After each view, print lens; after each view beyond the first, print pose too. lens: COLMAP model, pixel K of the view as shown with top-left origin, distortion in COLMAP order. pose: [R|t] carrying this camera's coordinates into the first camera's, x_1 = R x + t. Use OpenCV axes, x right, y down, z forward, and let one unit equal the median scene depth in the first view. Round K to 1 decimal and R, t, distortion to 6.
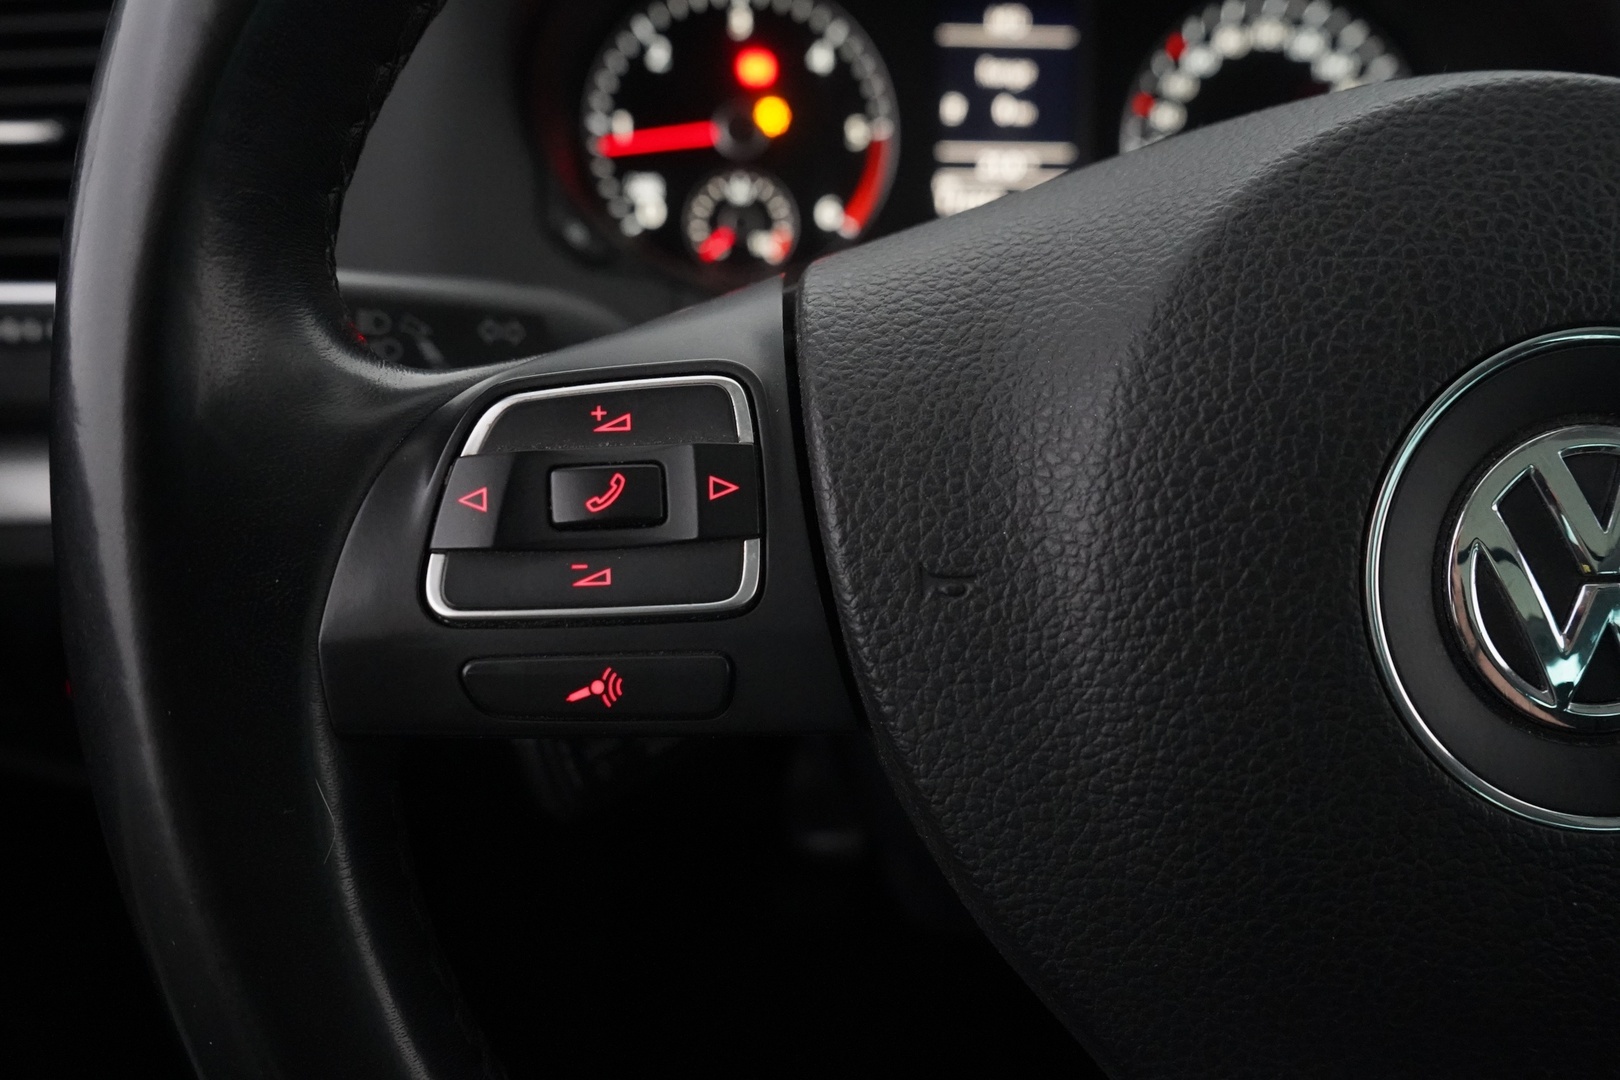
lens RADIAL K [[1308.1, 0, 811.8], [0, 1308.1, 510.8], [0, 0, 1]] dist [0.004183, 0.005163]
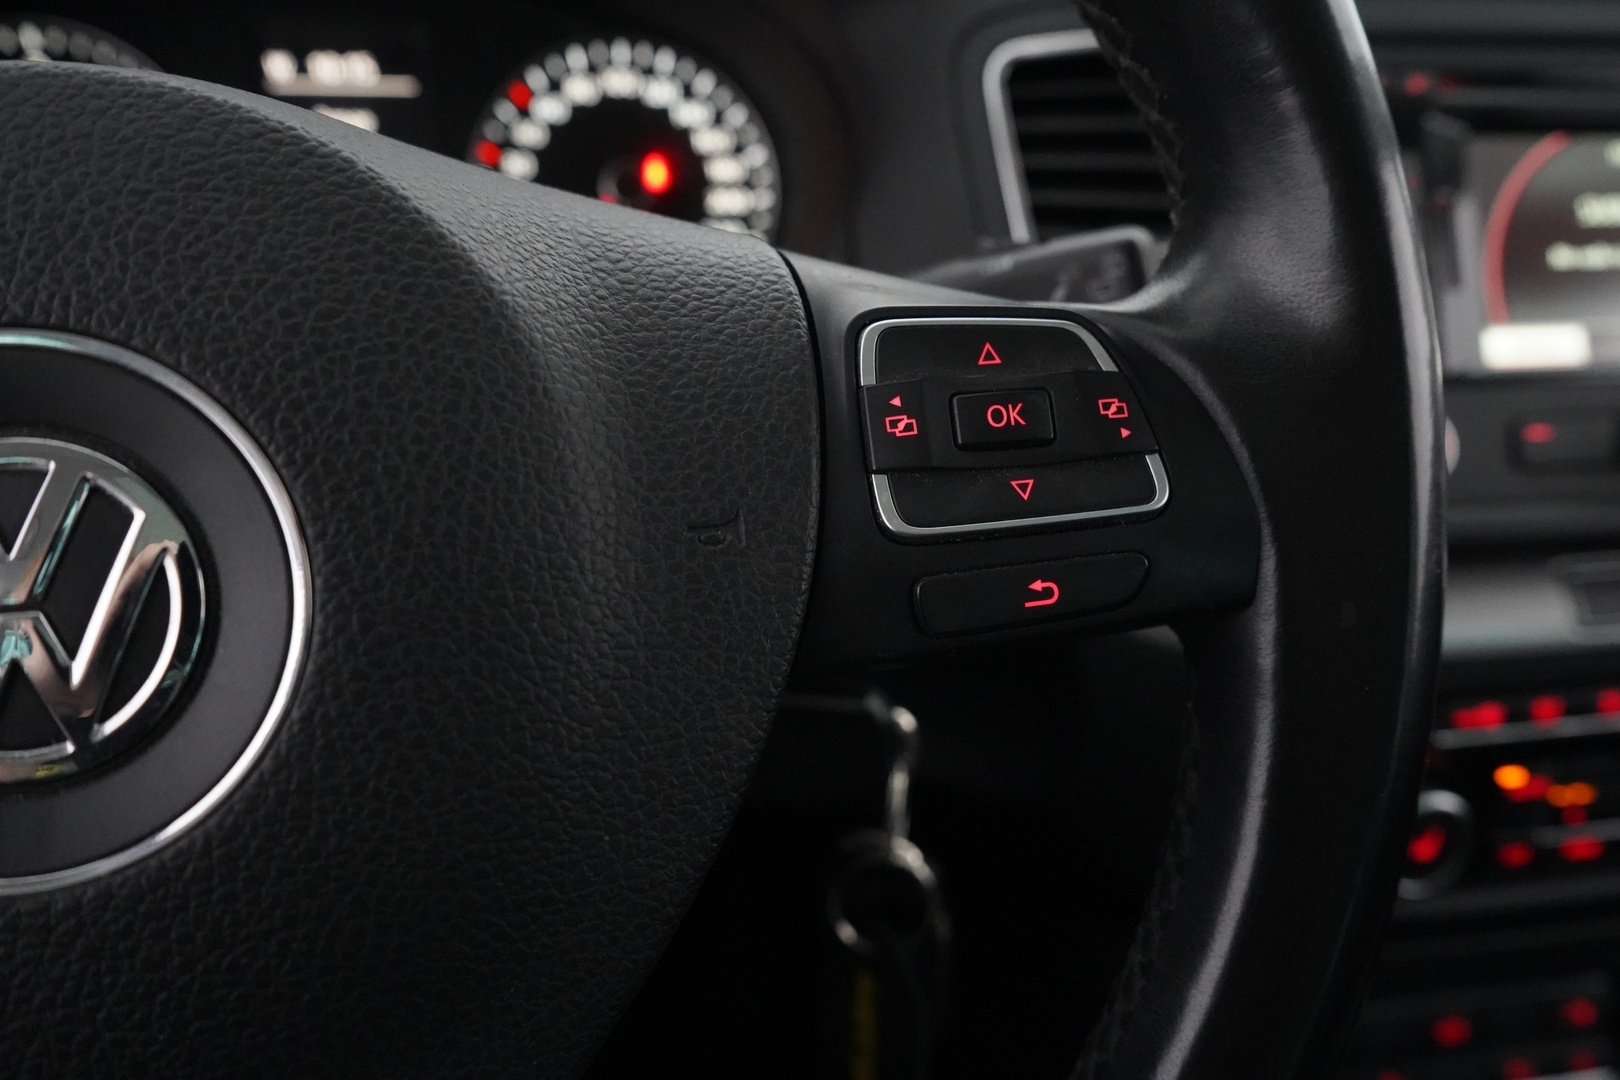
lens RADIAL K [[1308.1, 0, 811.8], [0, 1308.1, 510.8], [0, 0, 1]] dist [0.004183, 0.005163]
pose [[0.988238, -0.051248, 0.144079, 0.975737], [0.059003, 0.997001, -0.050072, 0.044929], [-0.141081, 0.057984, 0.988299, 0.075870]]
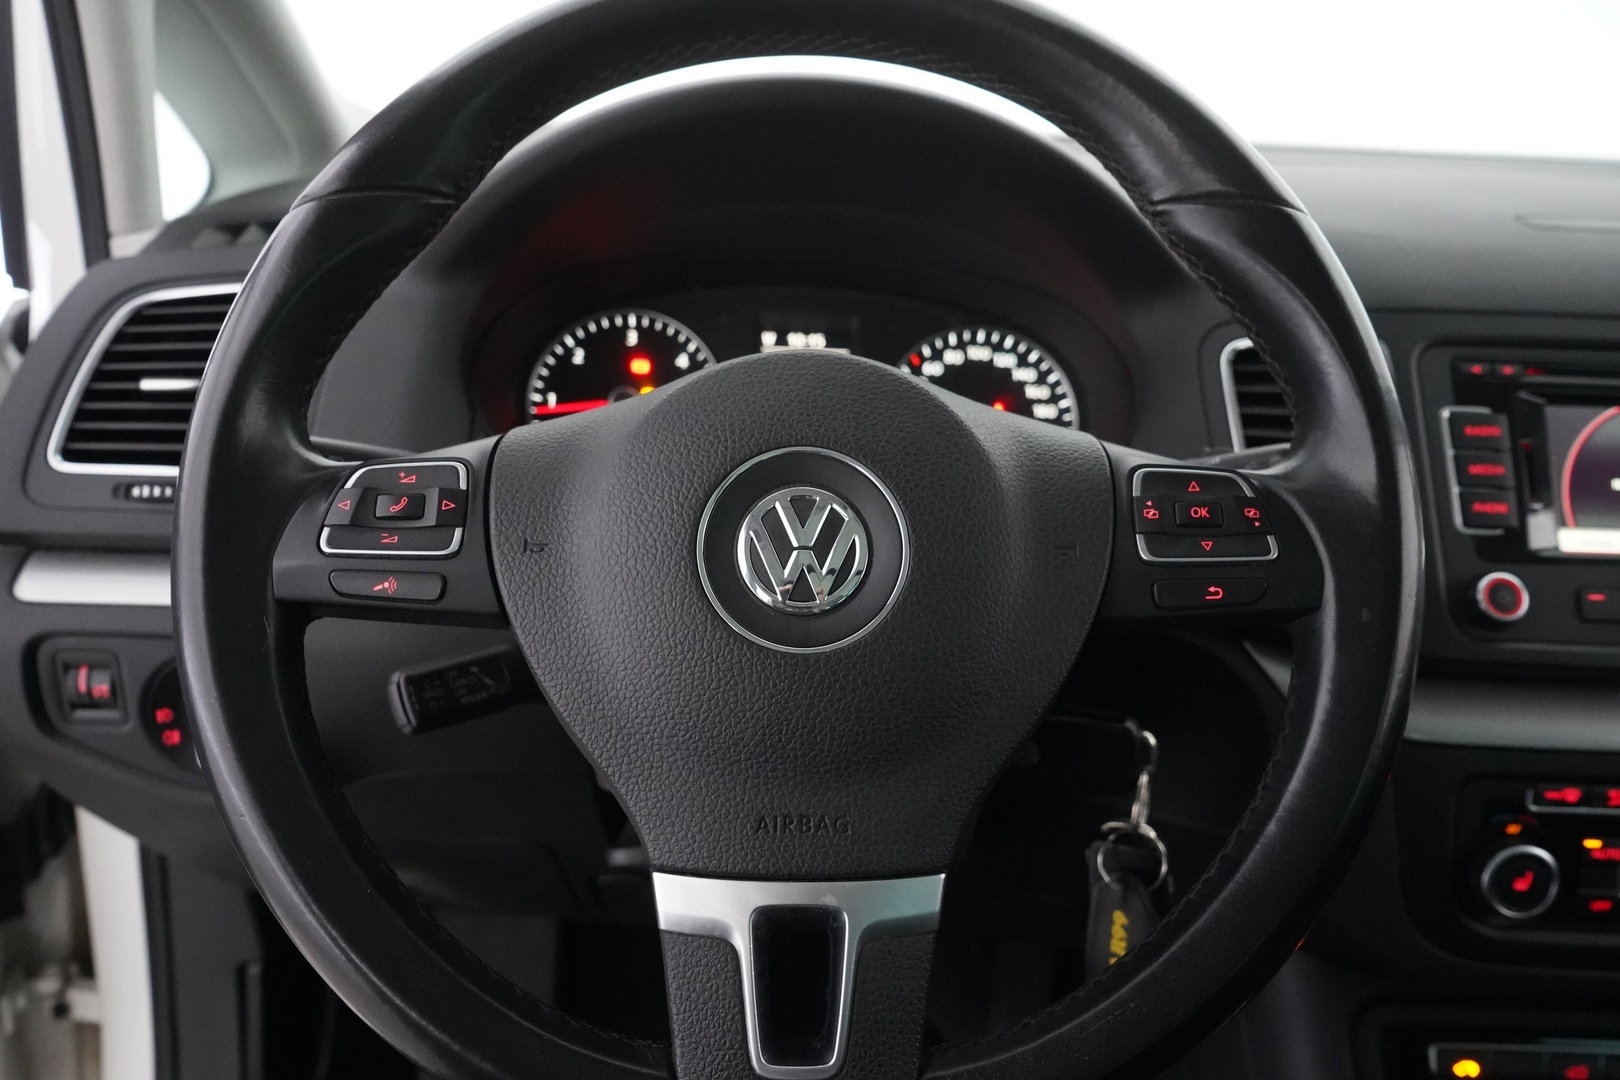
lens RADIAL K [[1308.1, 0, 811.8], [0, 1308.1, 510.8], [0, 0, 1]] dist [0.004183, 0.005163]
pose [[0.998179, 0.028621, -0.053101, 0.707973], [-0.040456, 0.970582, -0.237348, 0.523271], [0.044746, 0.239064, 0.969972, -1.258340]]
